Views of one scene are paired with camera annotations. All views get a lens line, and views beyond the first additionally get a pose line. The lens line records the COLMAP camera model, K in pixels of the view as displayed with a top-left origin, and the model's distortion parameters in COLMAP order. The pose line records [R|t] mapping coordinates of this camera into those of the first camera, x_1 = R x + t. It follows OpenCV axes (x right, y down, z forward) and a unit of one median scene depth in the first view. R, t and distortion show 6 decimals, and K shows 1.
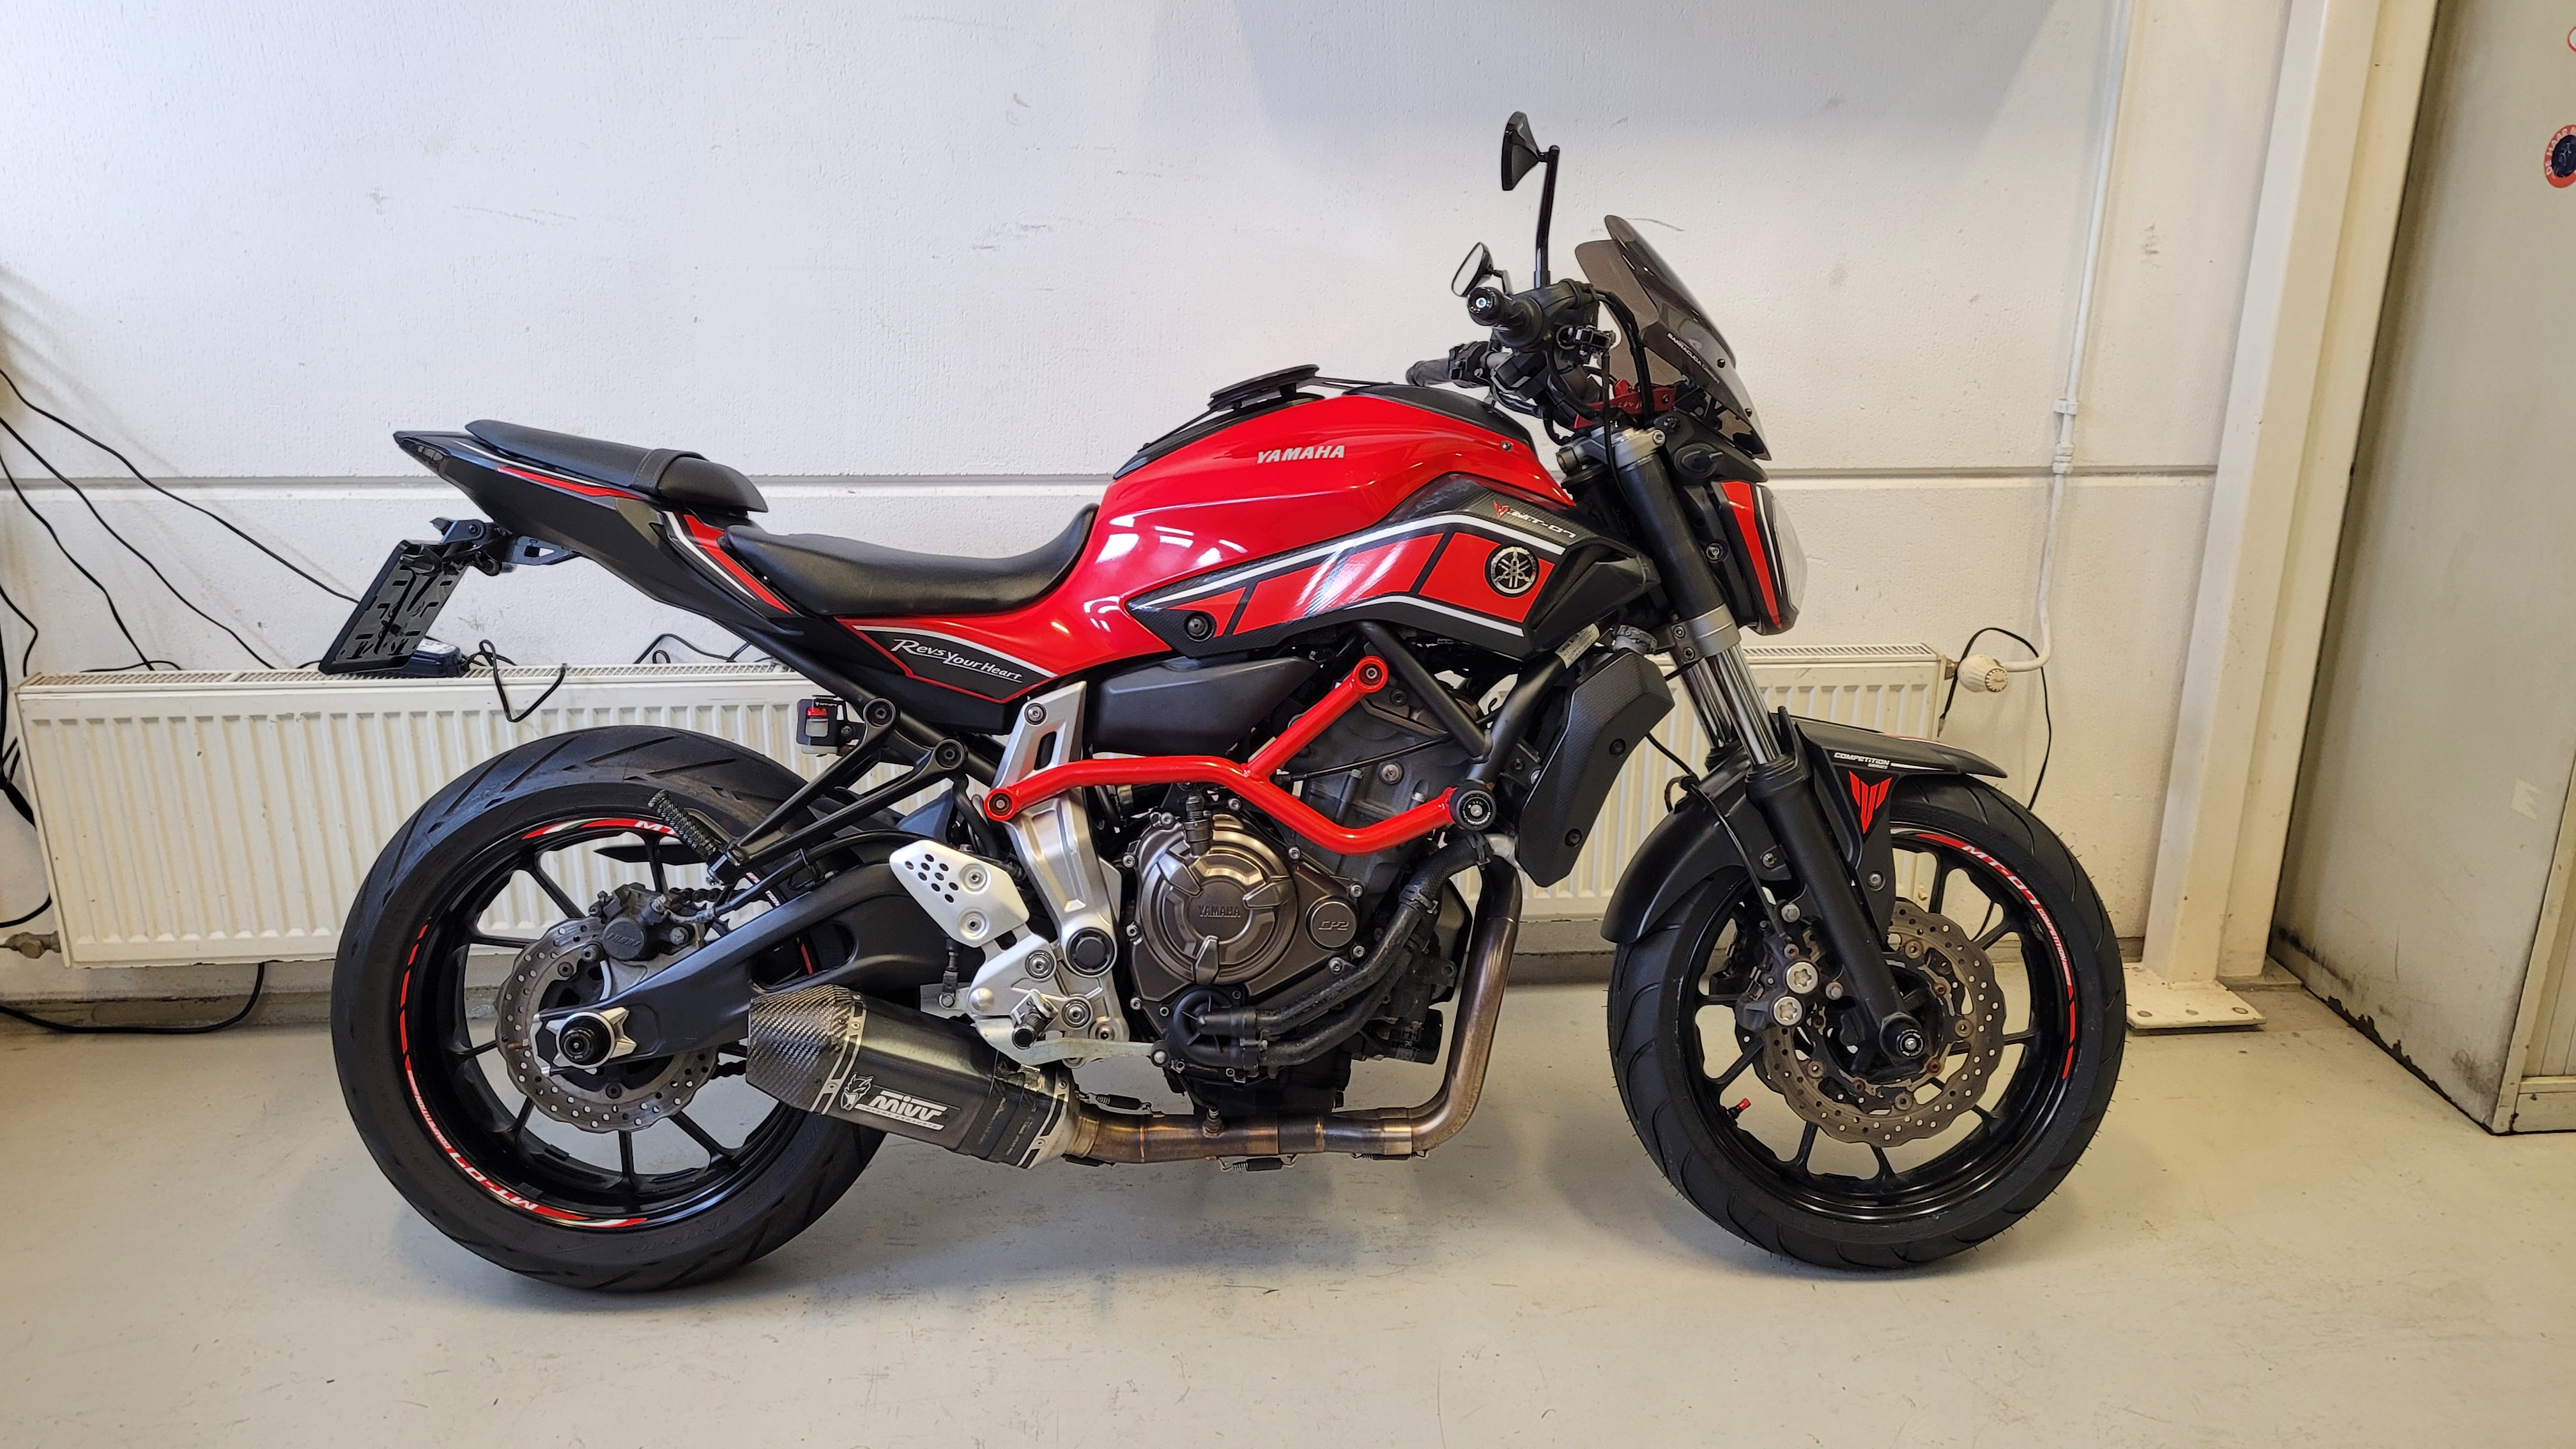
lens RADIAL K [[1950.3, 0, 1315.2], [0, 1950.3, 701.5], [0, 0, 1]] dist [0.058192, -0.055911]
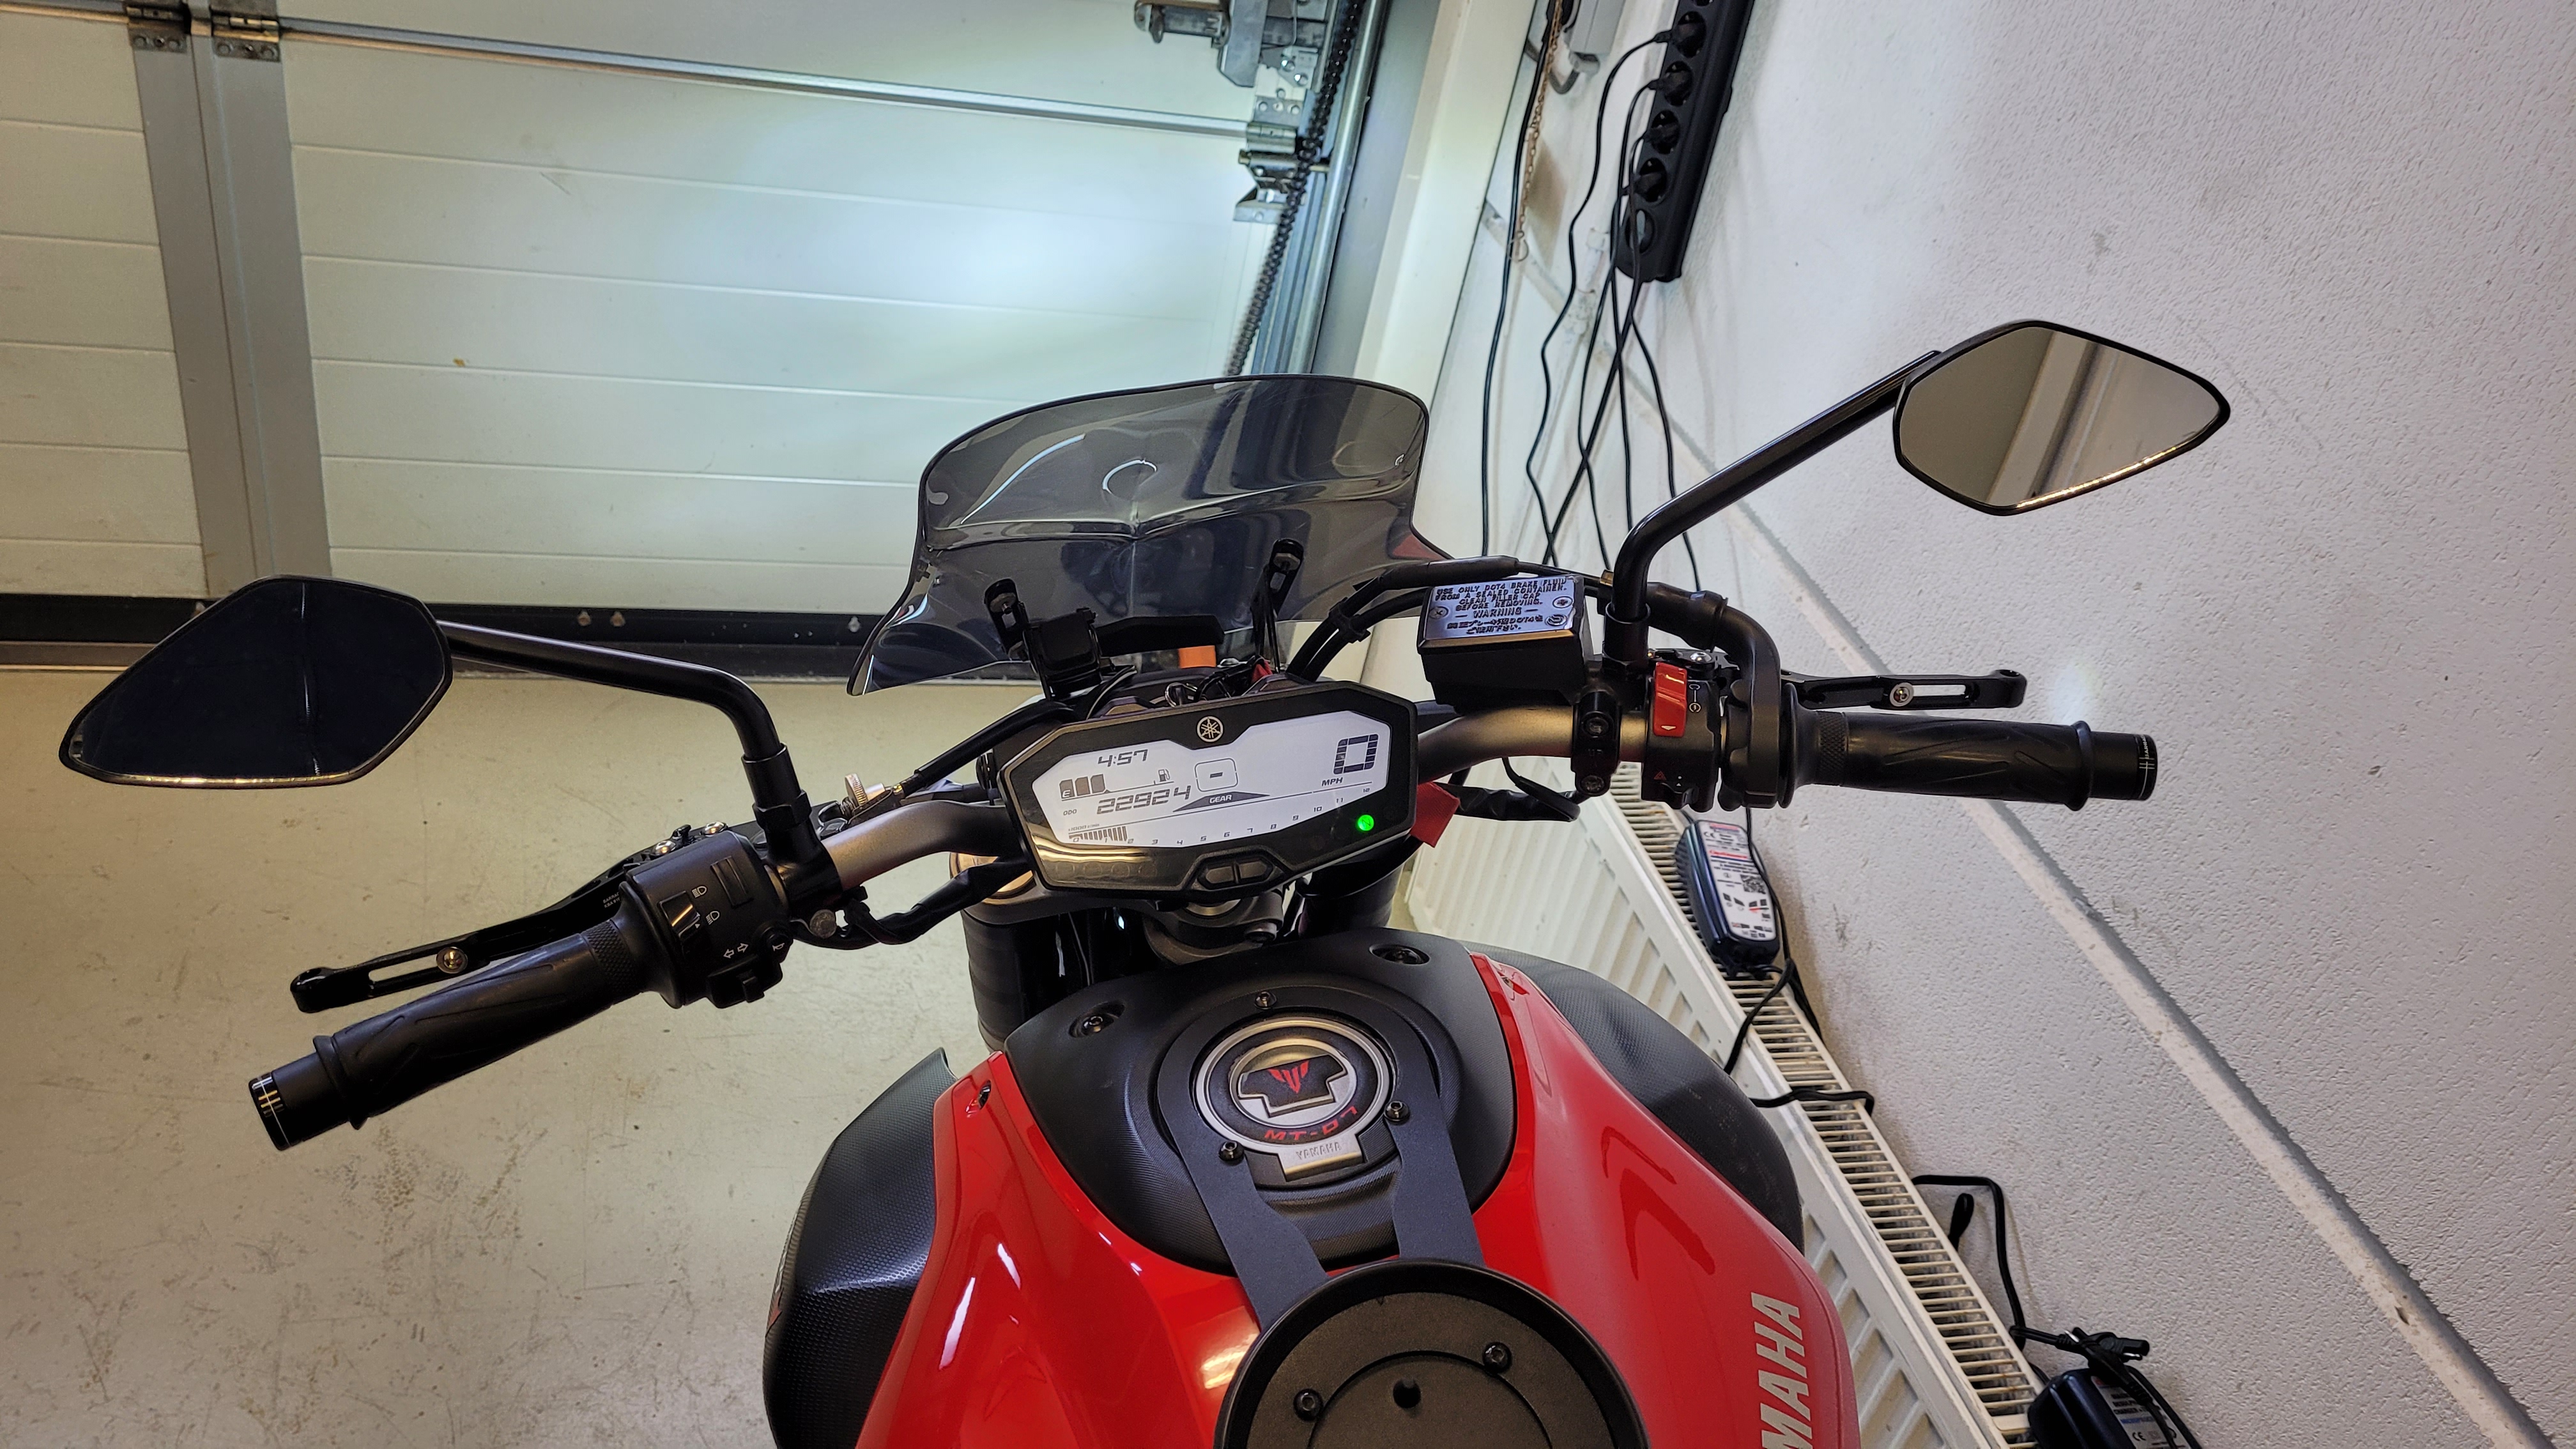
lens RADIAL K [[1950.3, 0, 1265.5], [0, 1950.3, 677.2], [0, 0, 1]] dist [0.058192, -0.055911]
pose [[0.143984, 0.556653, -0.818172, -0.015306], [-0.471422, 0.765525, 0.437872, -0.283889], [0.870075, 0.322658, 0.372642, 0.632019]]
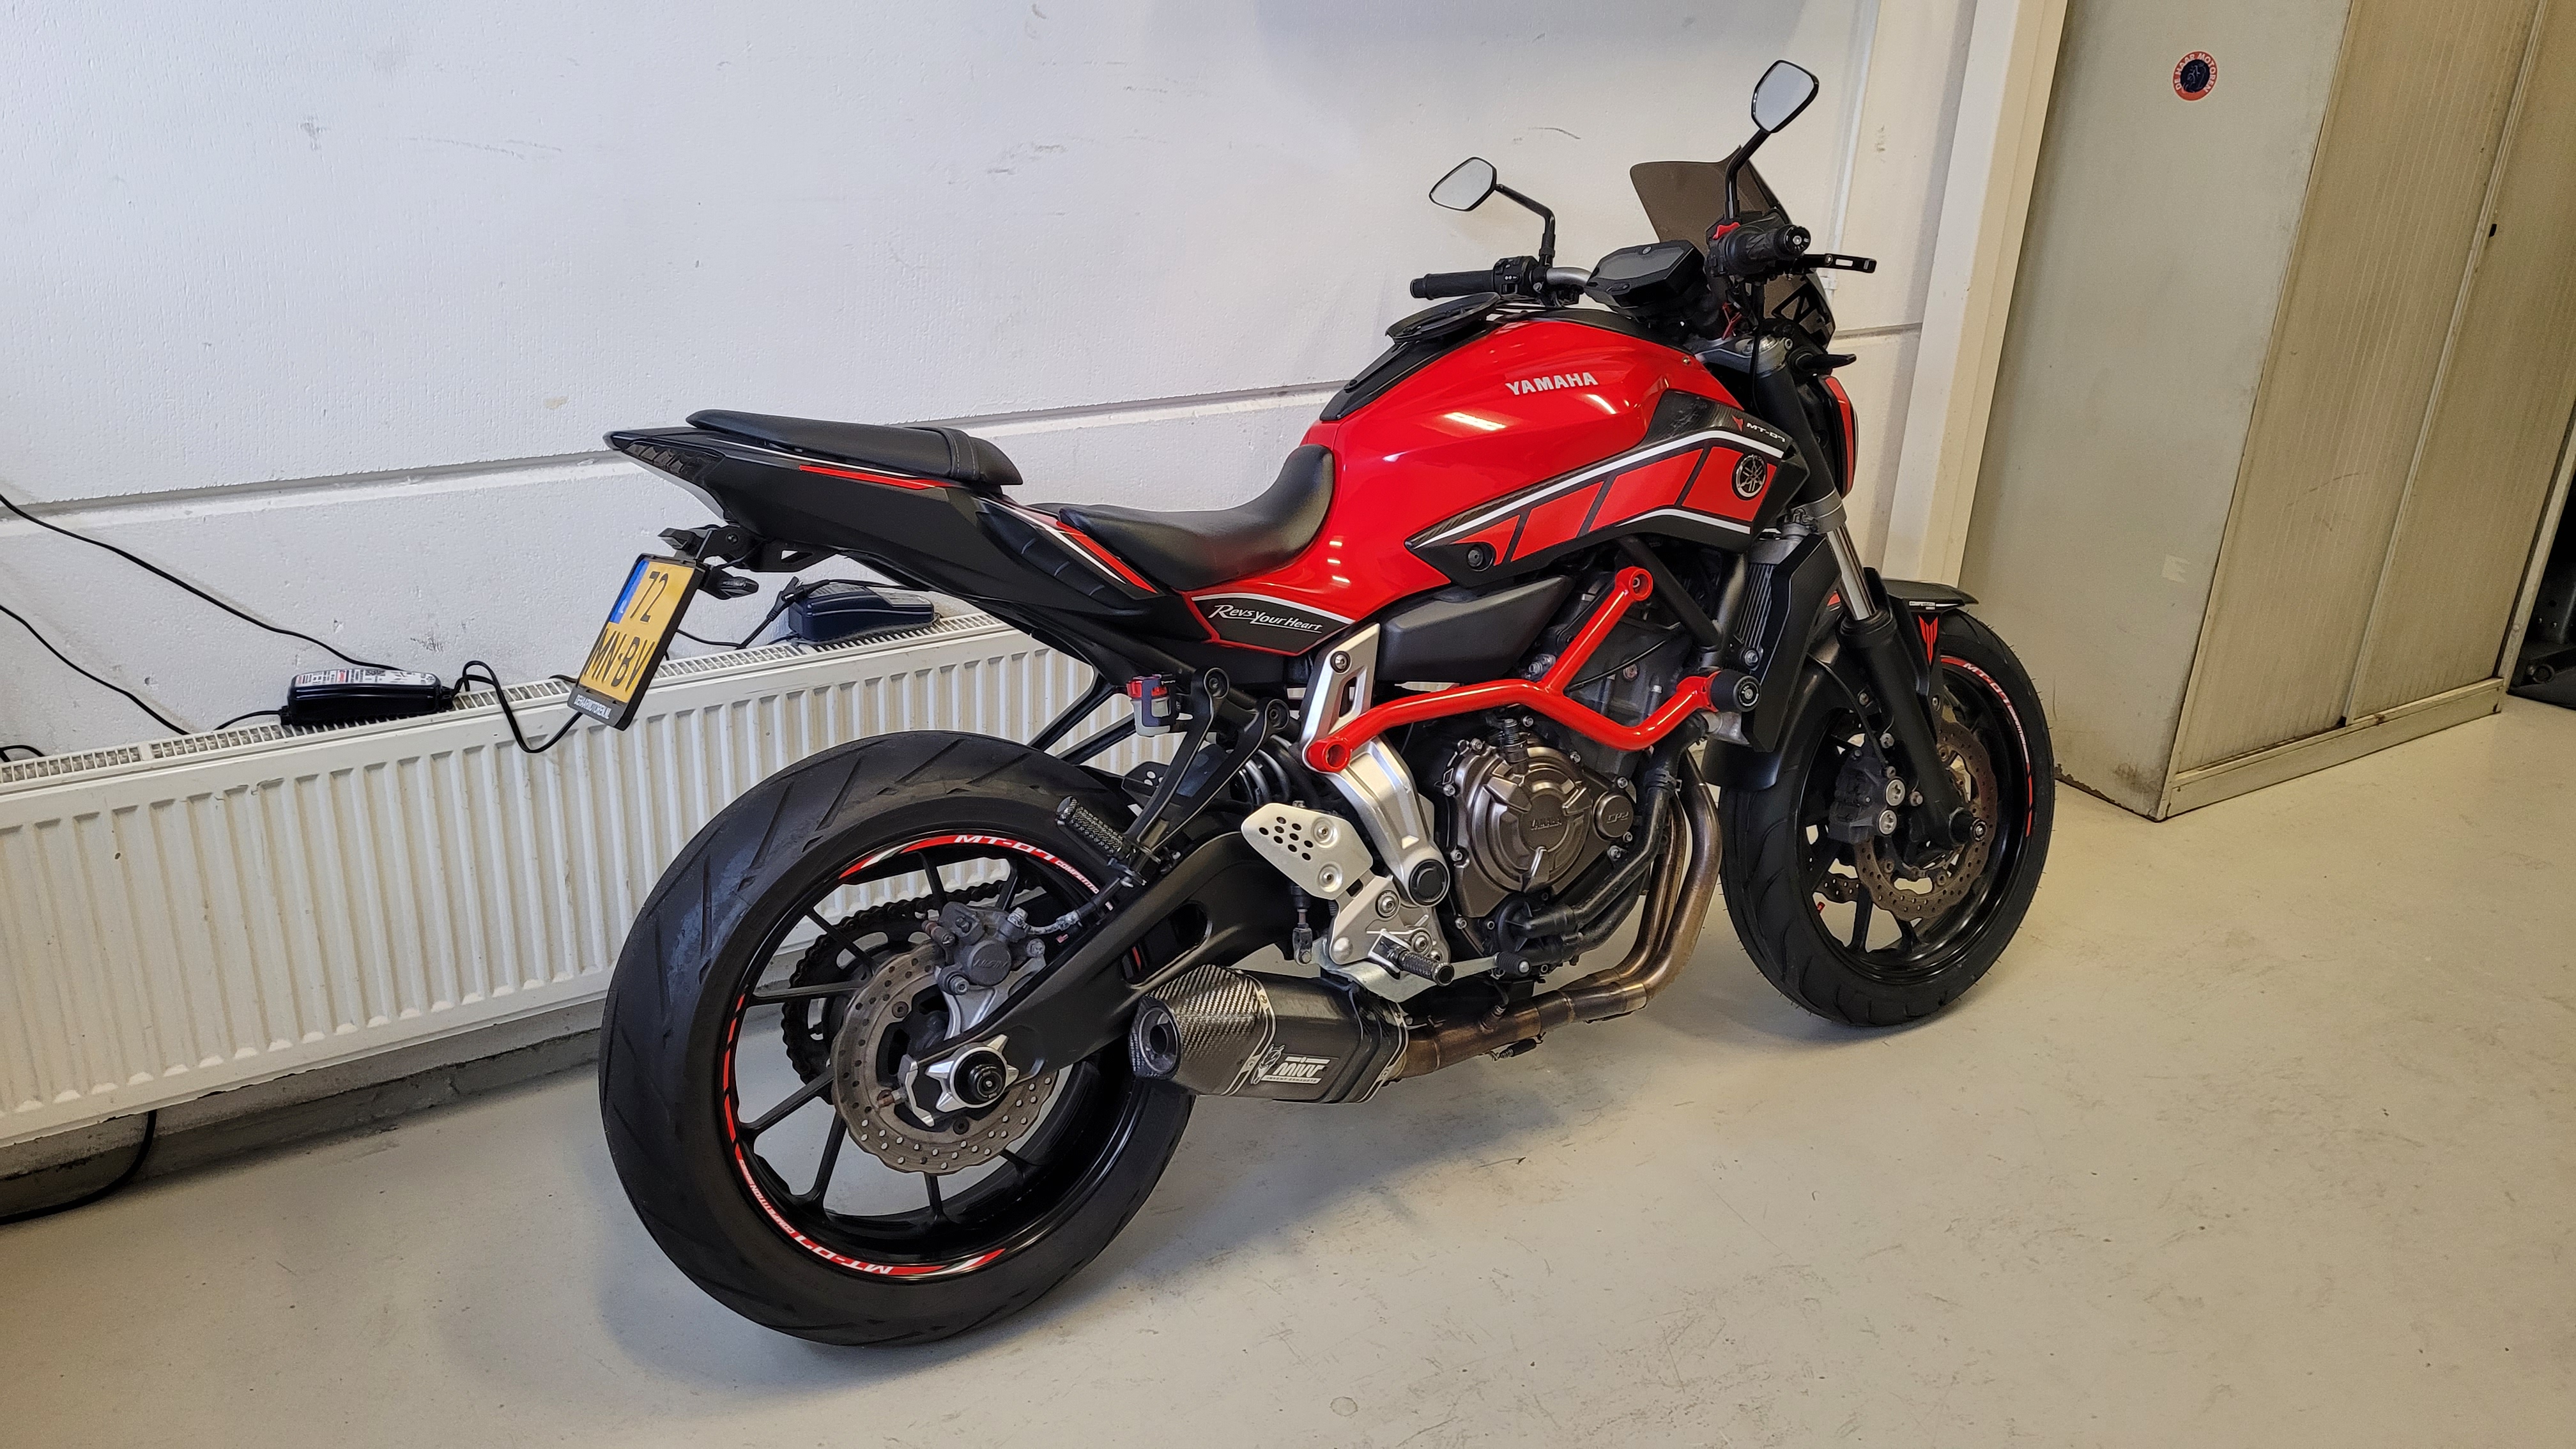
lens RADIAL K [[1950.3, 0, 1310.2], [0, 1950.3, 692.1], [0, 0, 1]] dist [0.058192, -0.055911]
pose [[0.879258, -0.144088, 0.454031, -0.501500], [0.107148, 0.988553, 0.106222, -0.070554], [-0.464139, -0.044748, 0.884631, 0.096473]]
